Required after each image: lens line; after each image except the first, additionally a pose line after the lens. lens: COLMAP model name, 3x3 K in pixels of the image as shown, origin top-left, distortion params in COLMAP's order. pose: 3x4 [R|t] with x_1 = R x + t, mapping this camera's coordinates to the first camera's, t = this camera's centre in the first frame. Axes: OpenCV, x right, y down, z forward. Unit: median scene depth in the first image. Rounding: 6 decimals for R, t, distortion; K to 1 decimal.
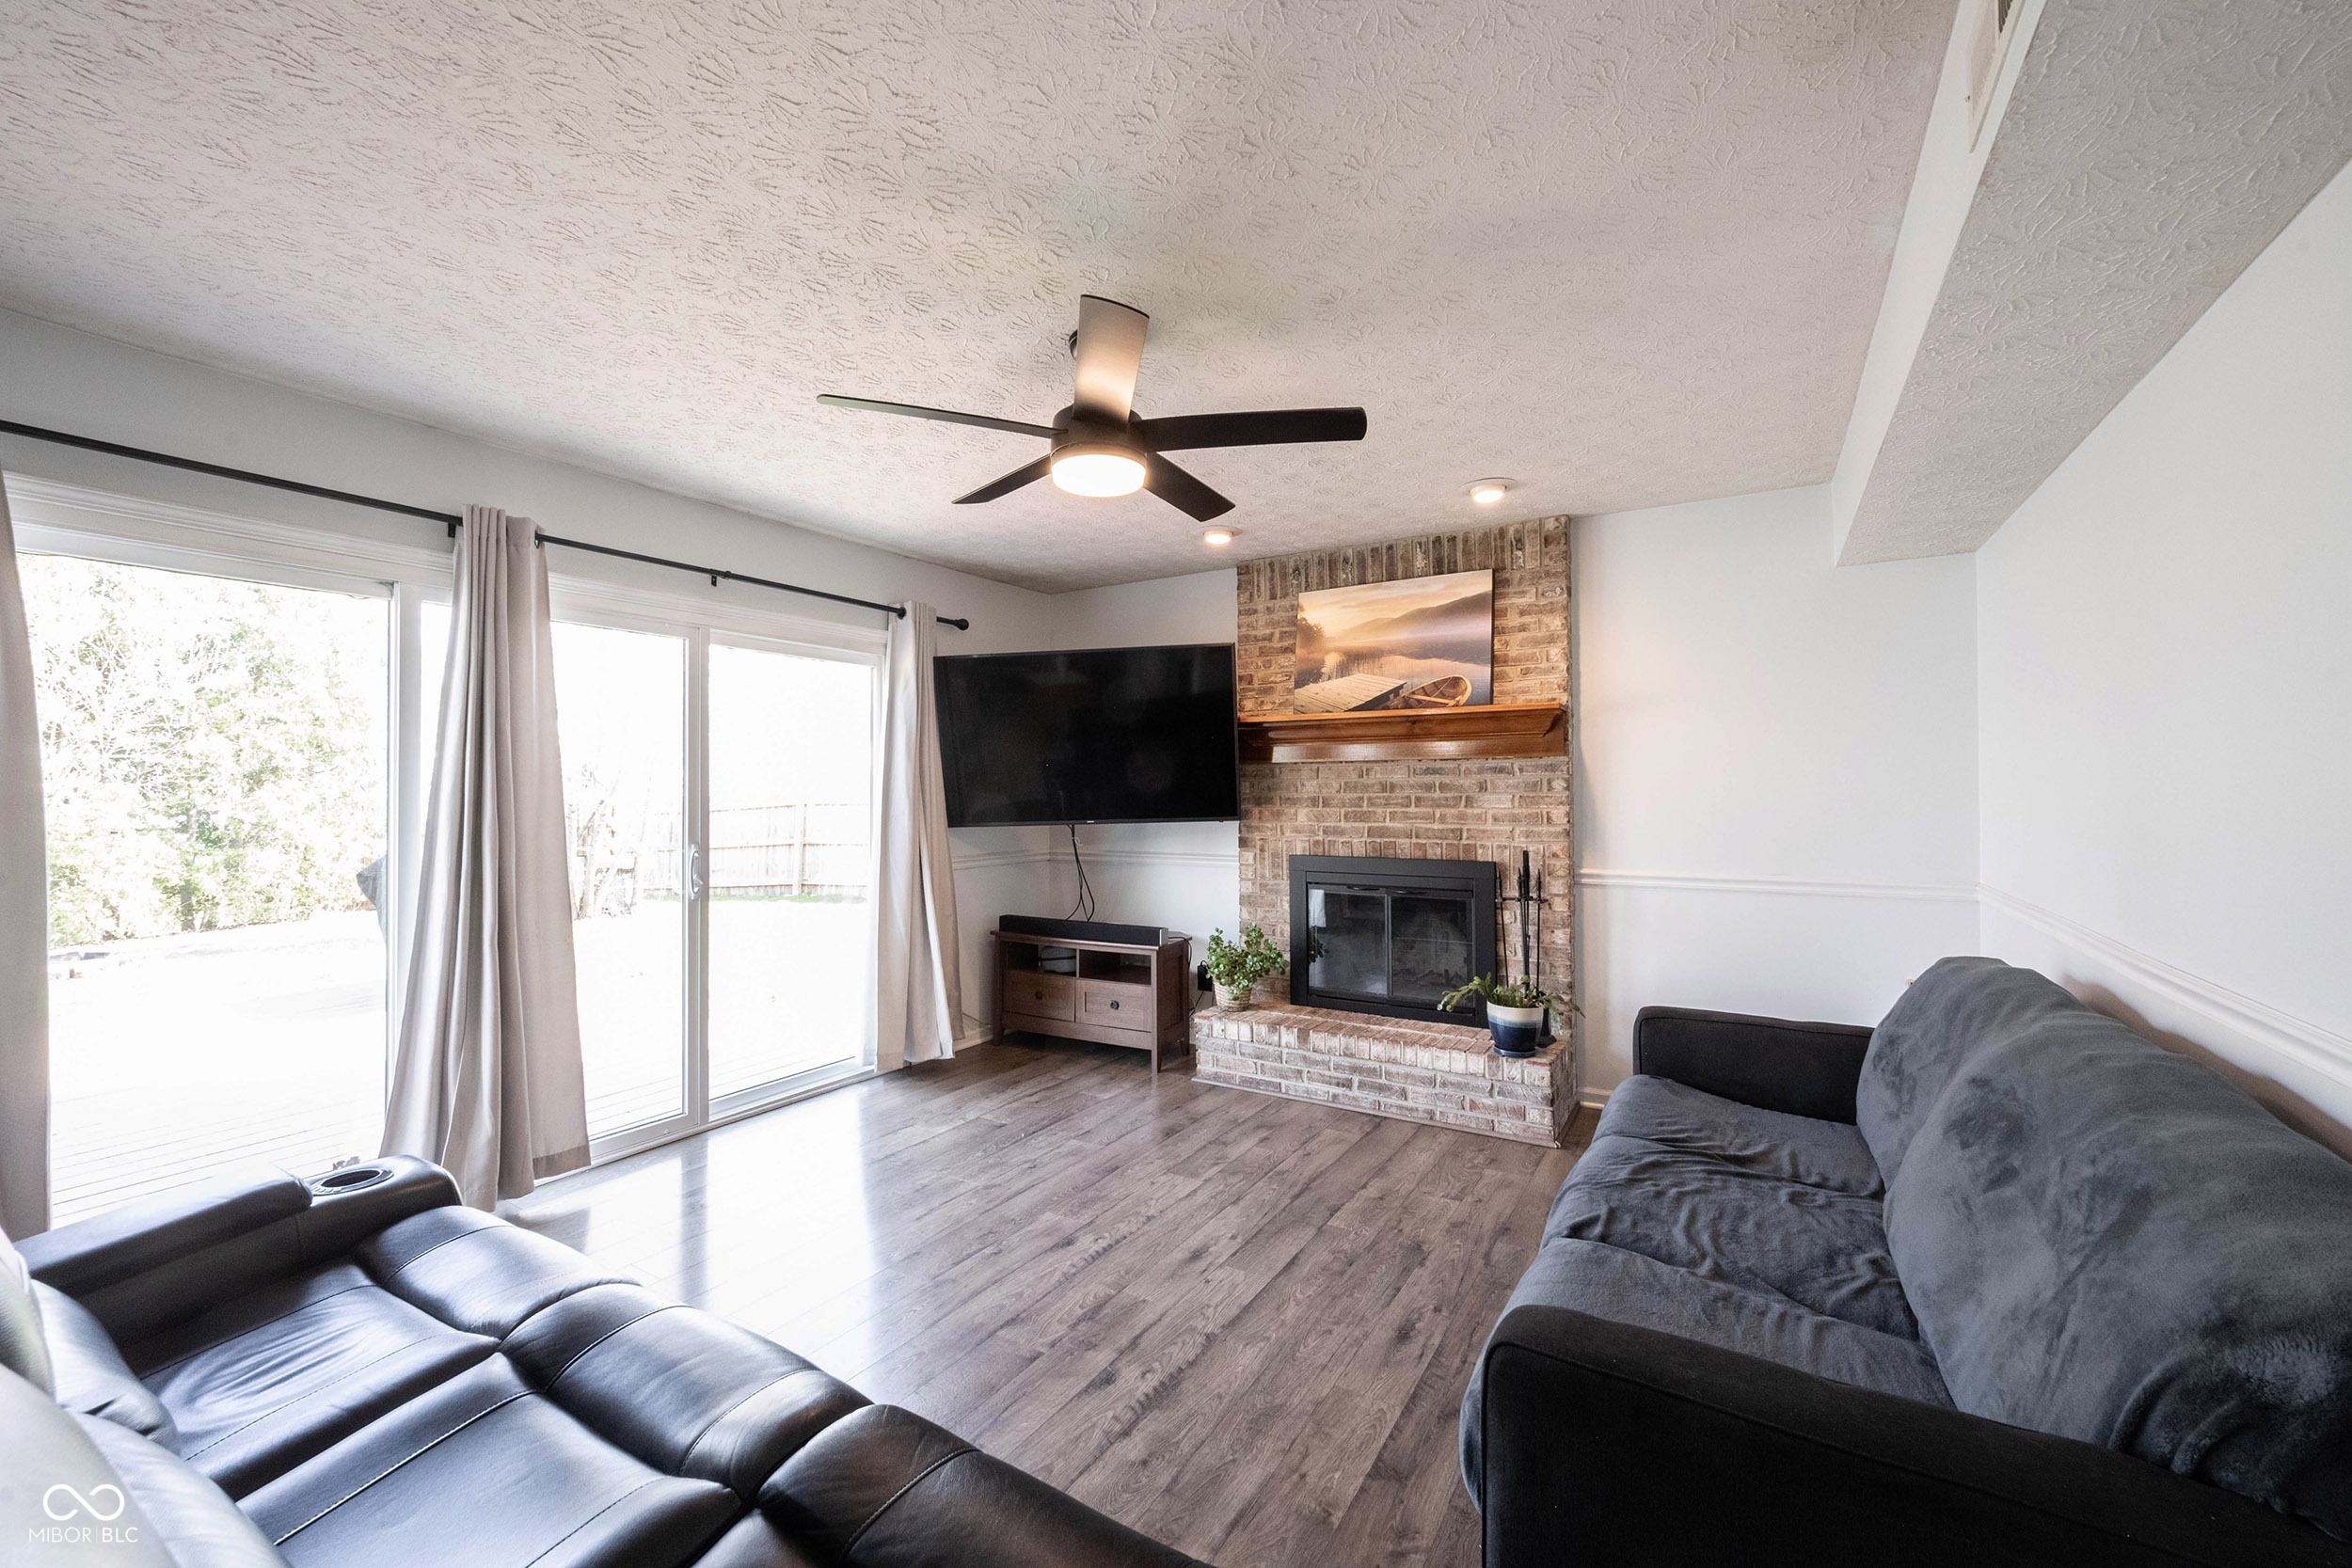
lens RADIAL K [[939.9, 0, 1178.8], [0, 939.9, 782.7], [0, 0, 1]] dist [0.000468, 0.000040]
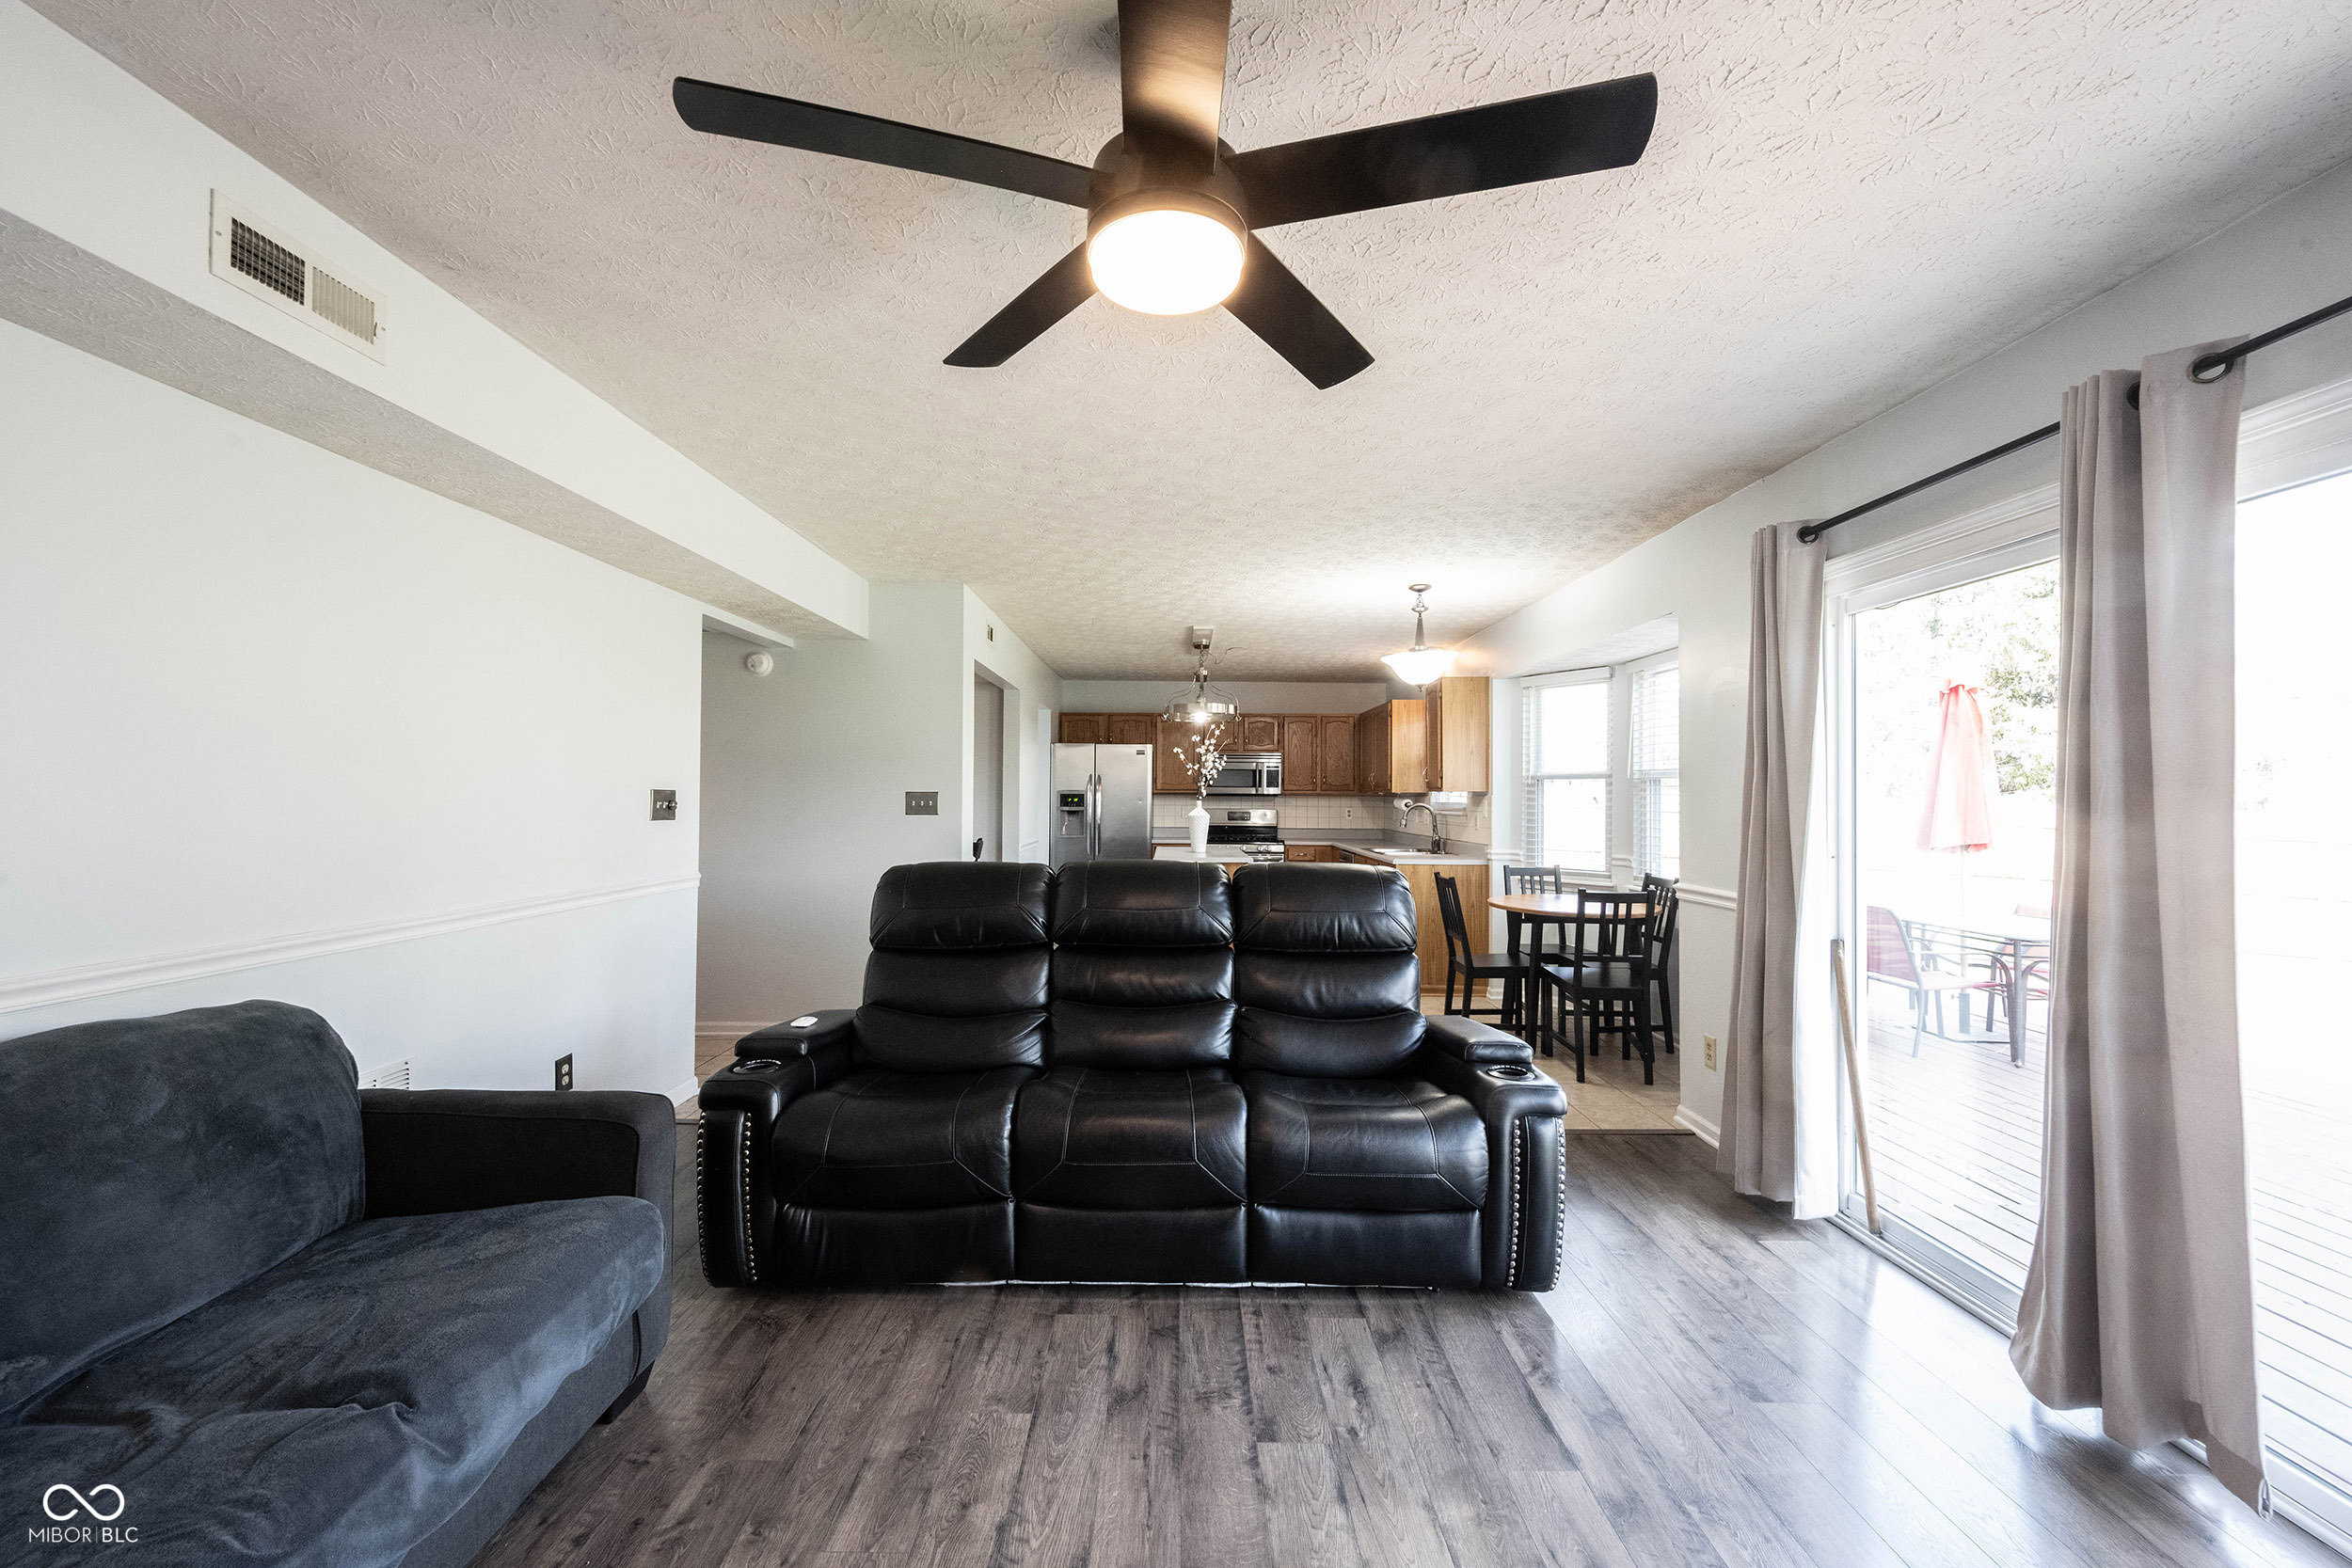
lens RADIAL K [[939.9, 0, 1175.8], [0, 939.9, 790.6], [0, 0, 1]] dist [0.000468, 0.000040]
pose [[-0.856460, -0.005351, -0.516186, 0.268784], [-0.001543, 0.999968, -0.007806, 0.012205], [0.516212, -0.005889, -0.856441, 1.892975]]
